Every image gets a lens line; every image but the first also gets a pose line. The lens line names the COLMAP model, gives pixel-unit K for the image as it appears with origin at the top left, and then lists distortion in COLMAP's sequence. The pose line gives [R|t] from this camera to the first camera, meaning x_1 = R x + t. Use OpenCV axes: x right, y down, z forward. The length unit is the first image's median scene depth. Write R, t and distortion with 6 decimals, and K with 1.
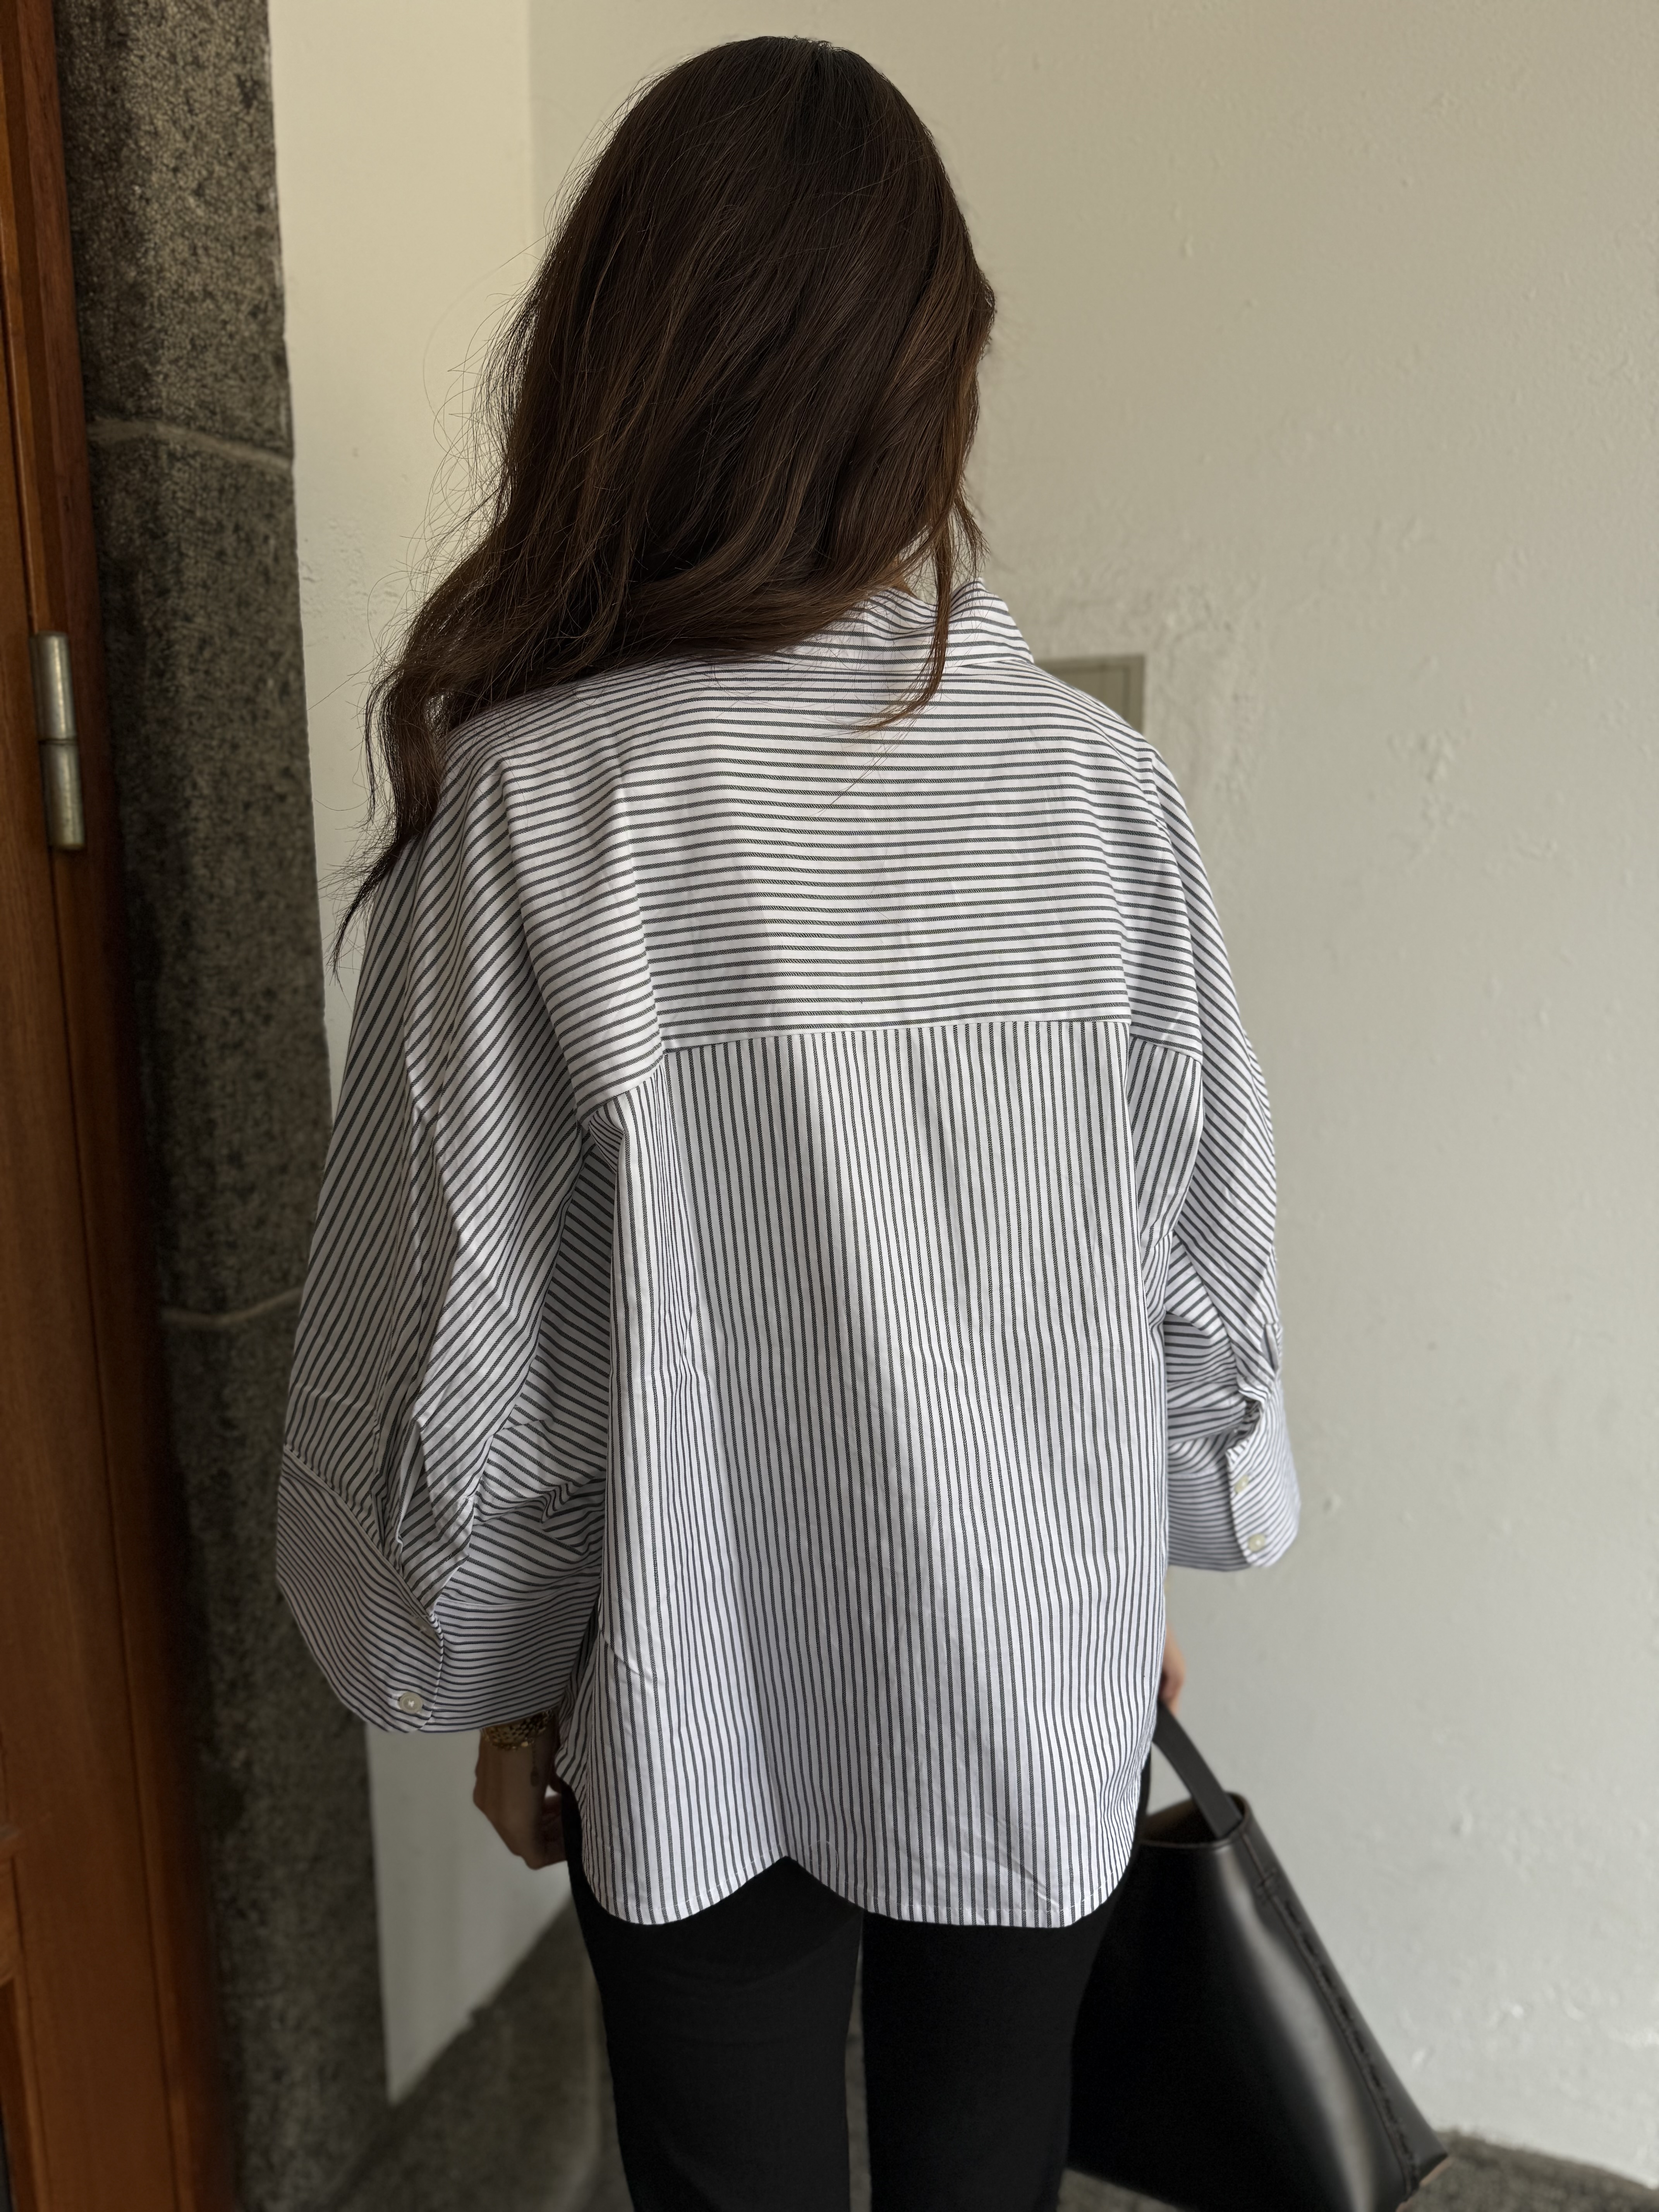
lens RADIAL K [[1542.0, 0, 829.5], [0, 1542.0, 1106.0], [0, 0, 1]] dist [-0.036818, 0.009165]
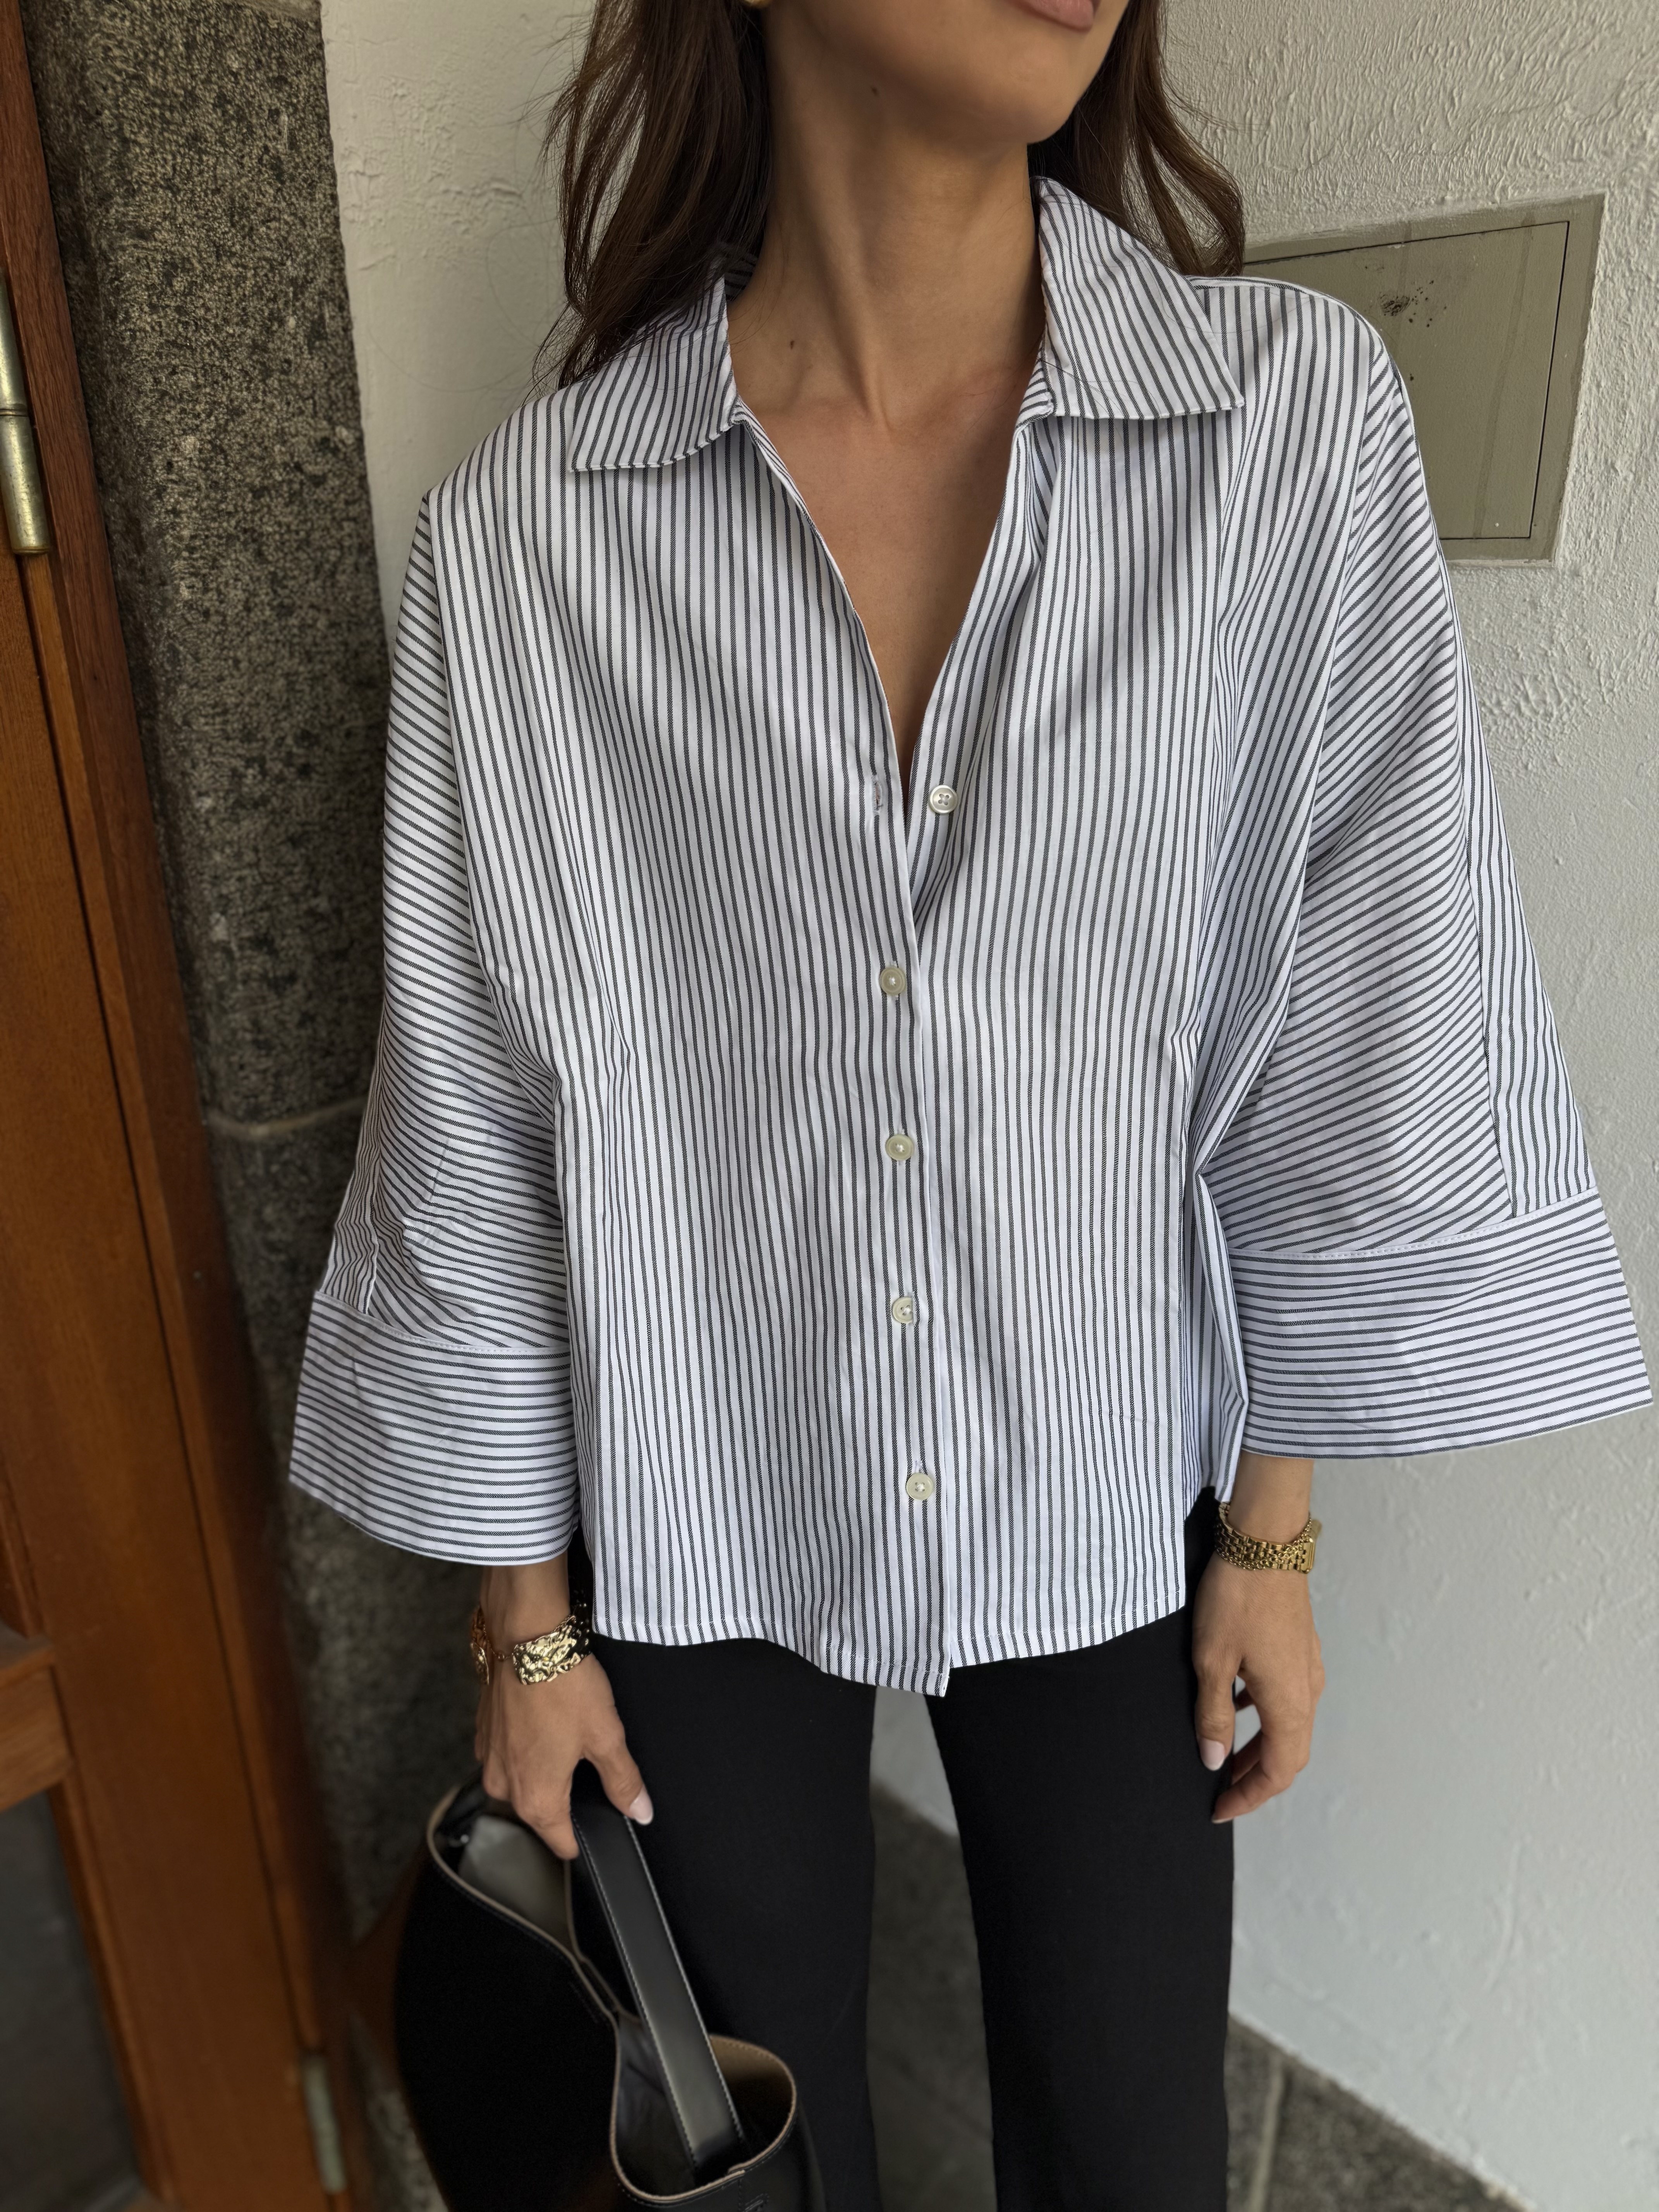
lens RADIAL K [[1542.0, 0, 829.5], [0, 1542.0, 1106.0], [0, 0, 1]] dist [-0.036818, 0.009165]
pose [[0.931550, 0.117021, -0.344267, 0.192240], [-0.050326, 0.979179, 0.196659, -0.057483], [0.360113, -0.165872, 0.918044, 0.339862]]
